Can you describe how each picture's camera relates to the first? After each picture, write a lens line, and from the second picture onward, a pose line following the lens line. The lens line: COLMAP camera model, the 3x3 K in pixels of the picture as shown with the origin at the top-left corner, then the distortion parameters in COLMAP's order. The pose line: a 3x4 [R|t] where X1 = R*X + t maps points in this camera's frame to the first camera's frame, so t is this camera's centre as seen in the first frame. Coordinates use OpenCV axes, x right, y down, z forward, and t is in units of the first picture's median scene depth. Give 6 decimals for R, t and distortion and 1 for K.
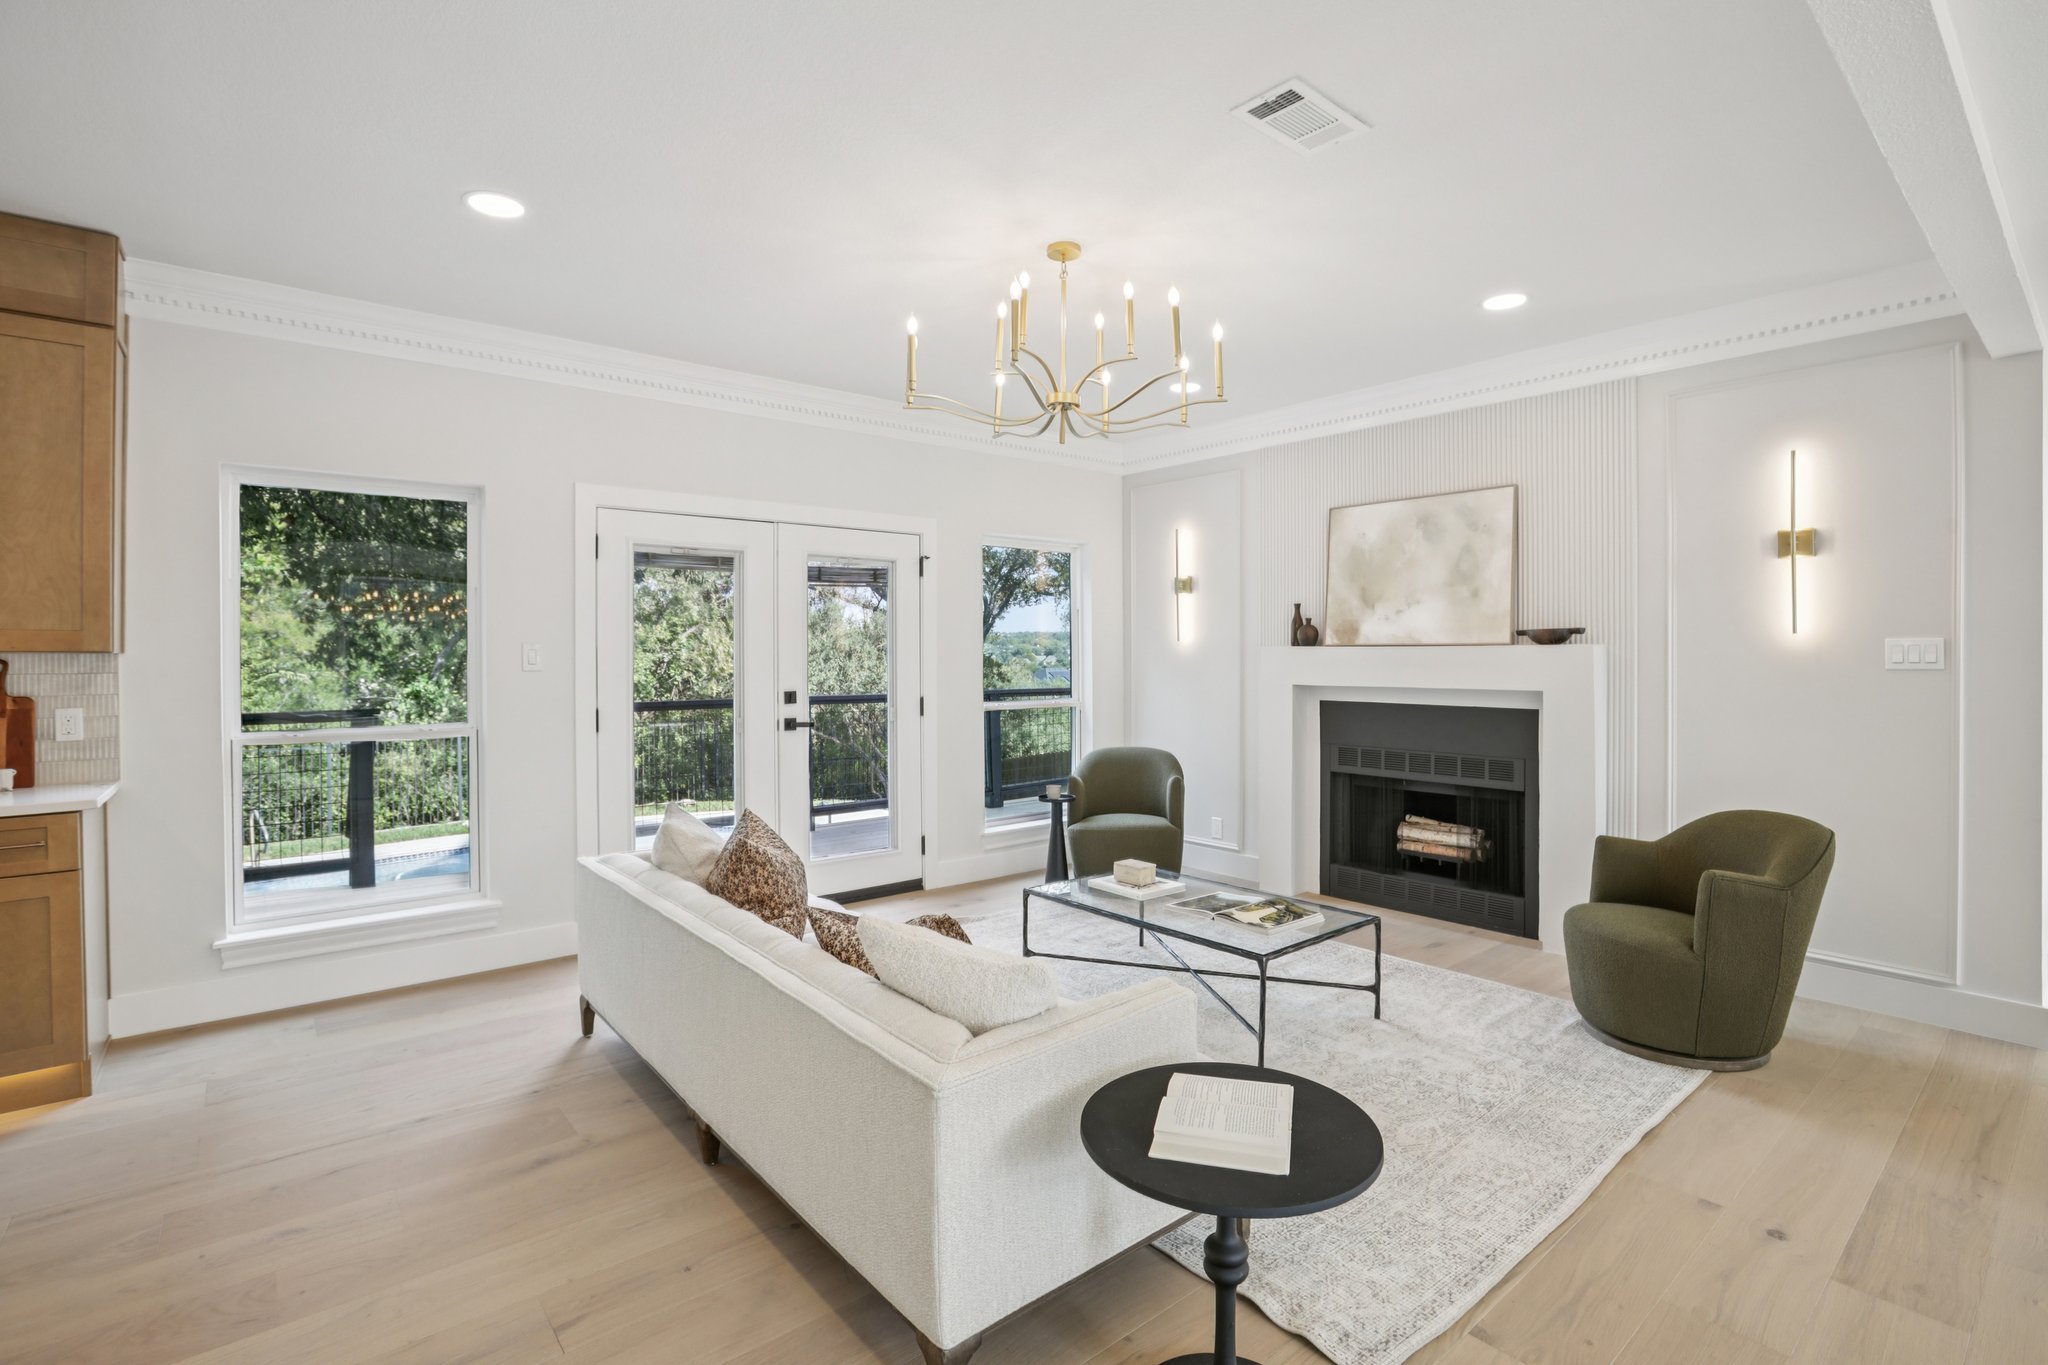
lens RADIAL K [[963.6, 0, 1053.4], [0, 963.6, 661.5], [0, 0, 1]] dist [-0.049474, 0.012877]
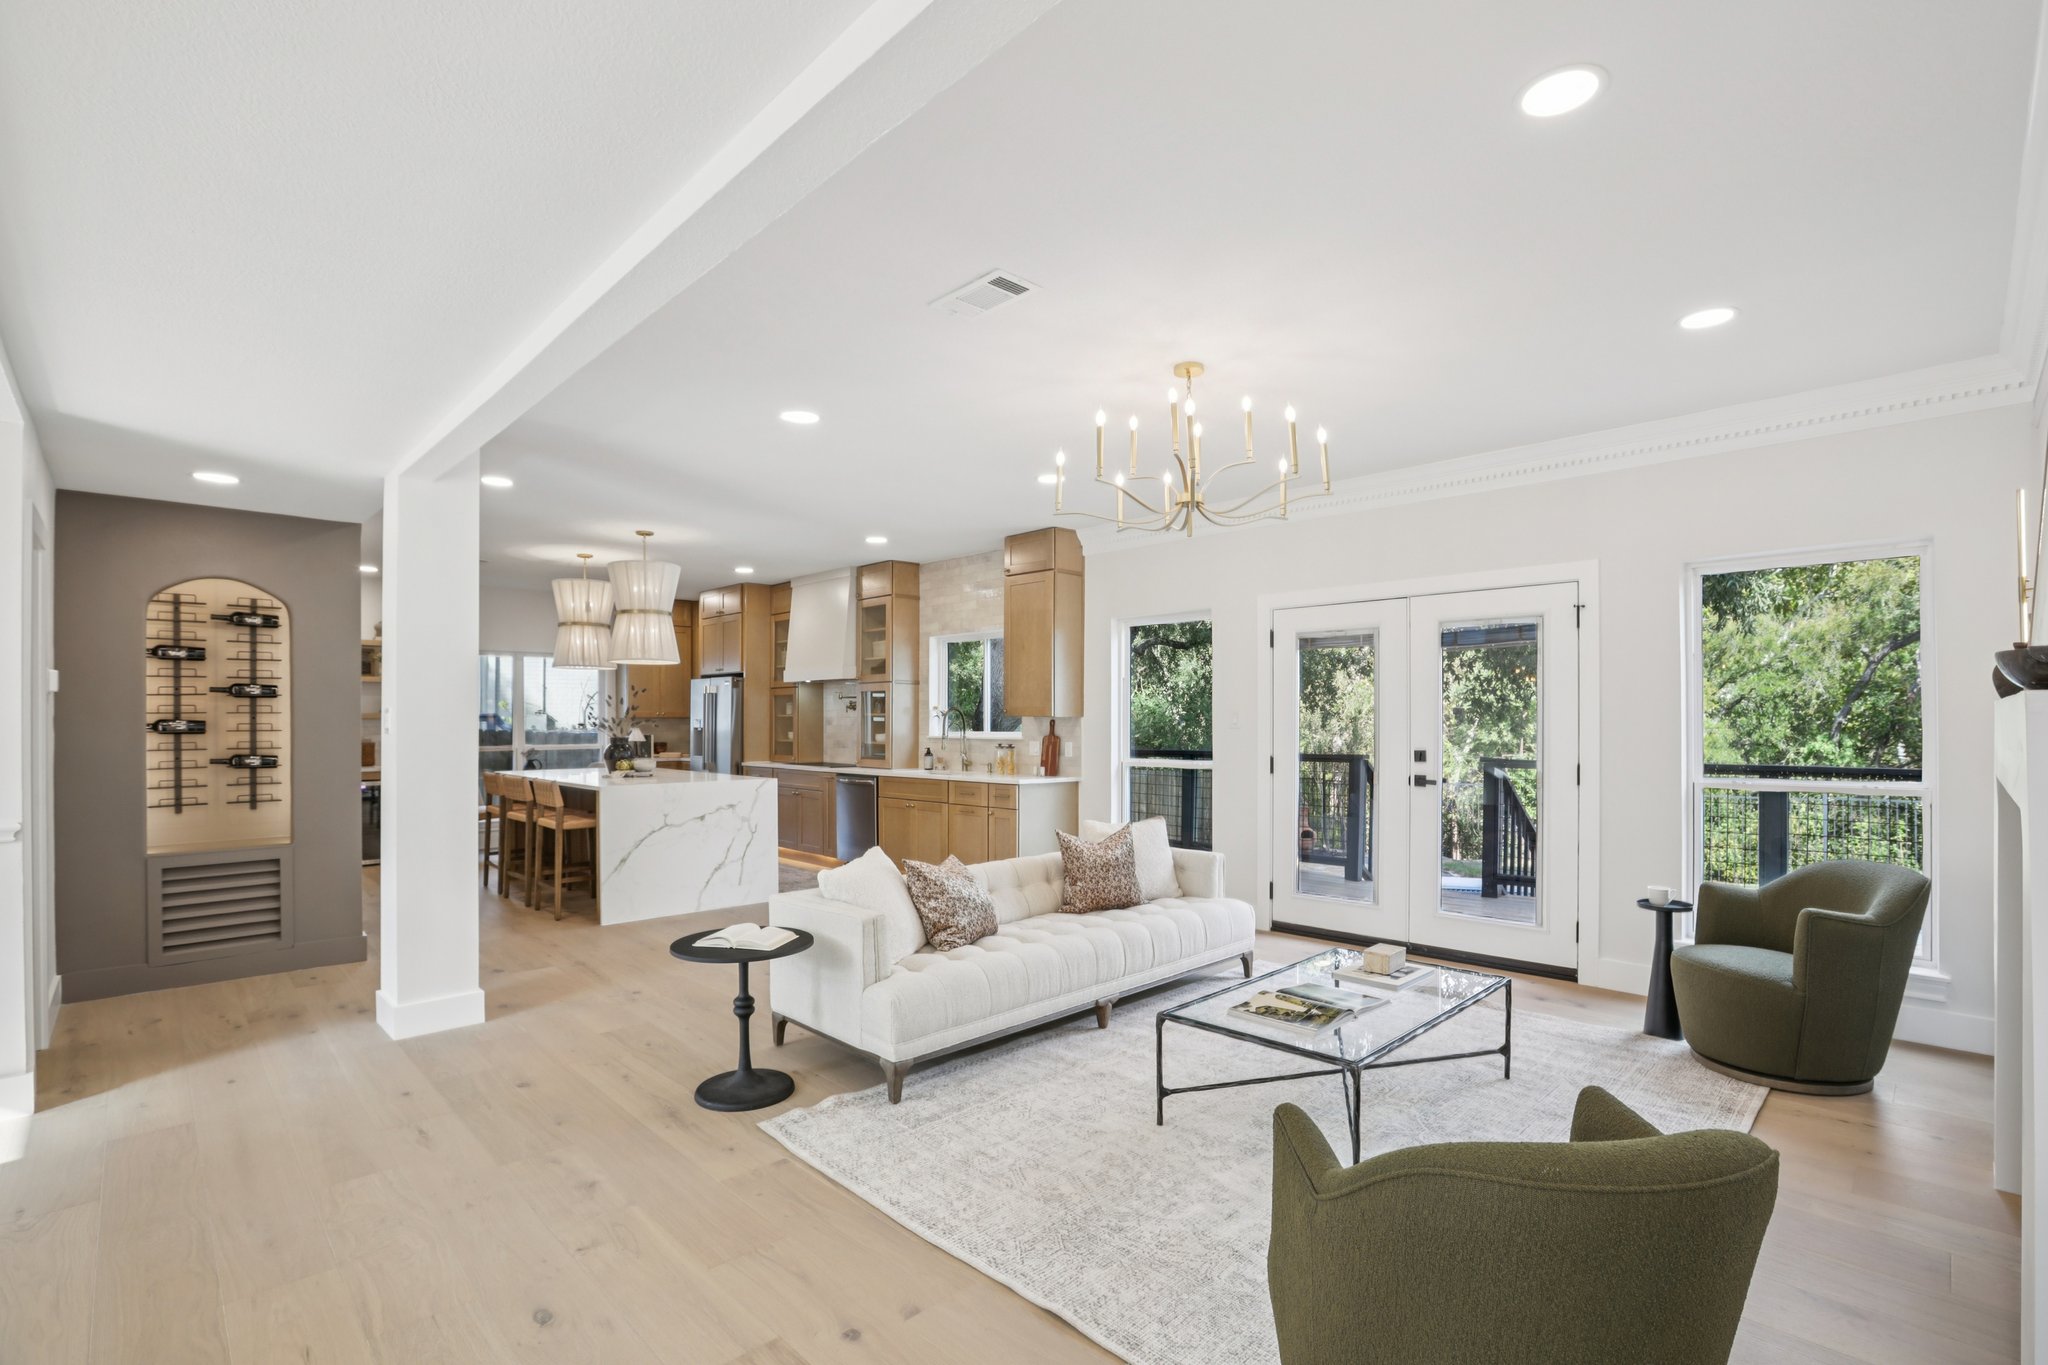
lens RADIAL K [[946.5, 0, 1025.6], [0, 946.5, 715.2], [0, 0, 1]] dist [-0.052540, -0.000069]
pose [[0.062252, -0.000710, -0.998060, 1.215147], [-0.003854, 0.999992, -0.000951, -0.009657], [0.998053, 0.003906, 0.062248, 0.785136]]
